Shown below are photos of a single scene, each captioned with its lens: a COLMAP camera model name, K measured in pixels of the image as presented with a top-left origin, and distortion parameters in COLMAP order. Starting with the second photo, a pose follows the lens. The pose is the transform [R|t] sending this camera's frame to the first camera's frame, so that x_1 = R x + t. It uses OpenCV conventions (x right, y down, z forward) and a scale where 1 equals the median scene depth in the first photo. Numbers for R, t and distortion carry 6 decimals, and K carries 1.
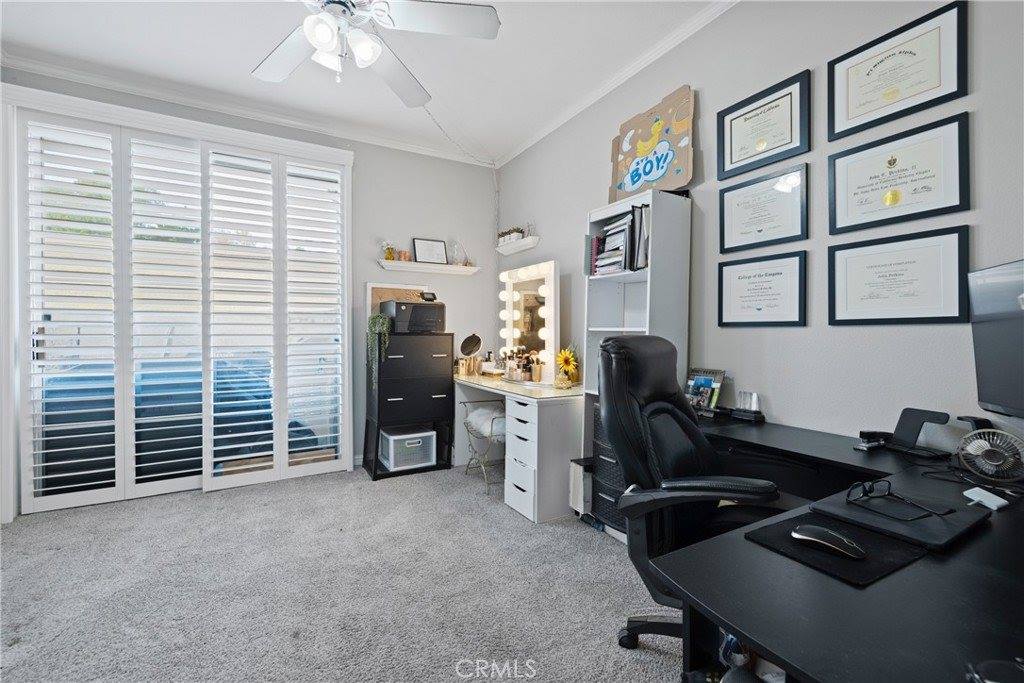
lens RADIAL K [[442.6, 0, 511.2], [0, 442.6, 324.2], [0, 0, 1]] dist [0.000326, 0.000125]
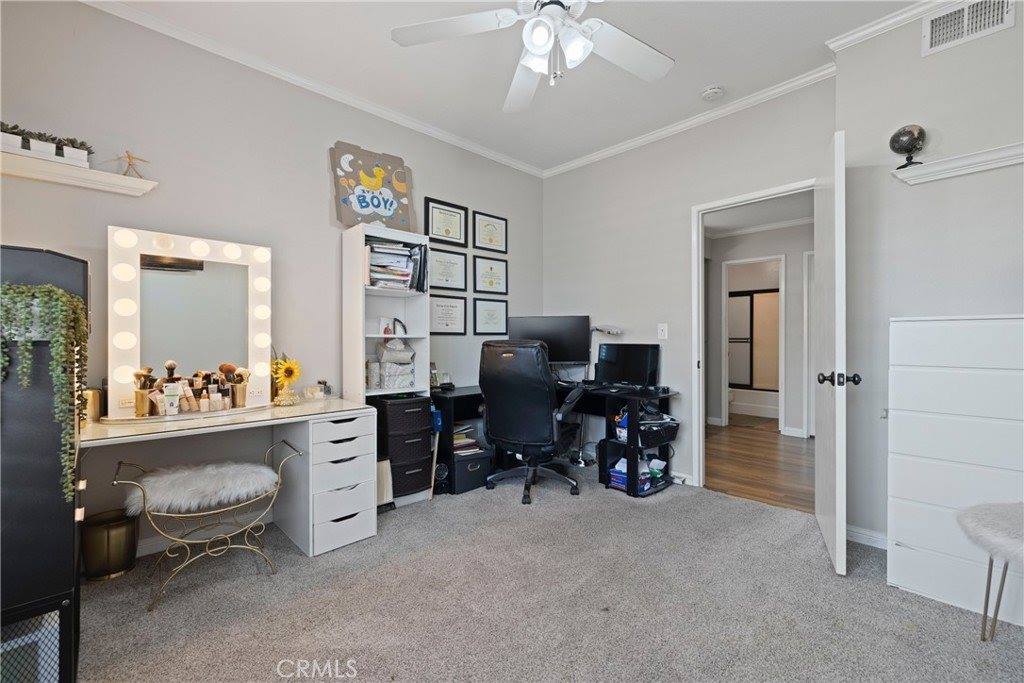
lens RADIAL K [[420.1, 0, 509.2], [0, 420.1, 337.5], [0, 0, 1]] dist [-0.001878, -0.000385]
pose [[-0.245456, 0.011504, 0.969339, -1.040661], [-0.007293, 0.999879, -0.013713, 0.033161], [-0.969380, -0.010436, -0.245342, 1.091854]]
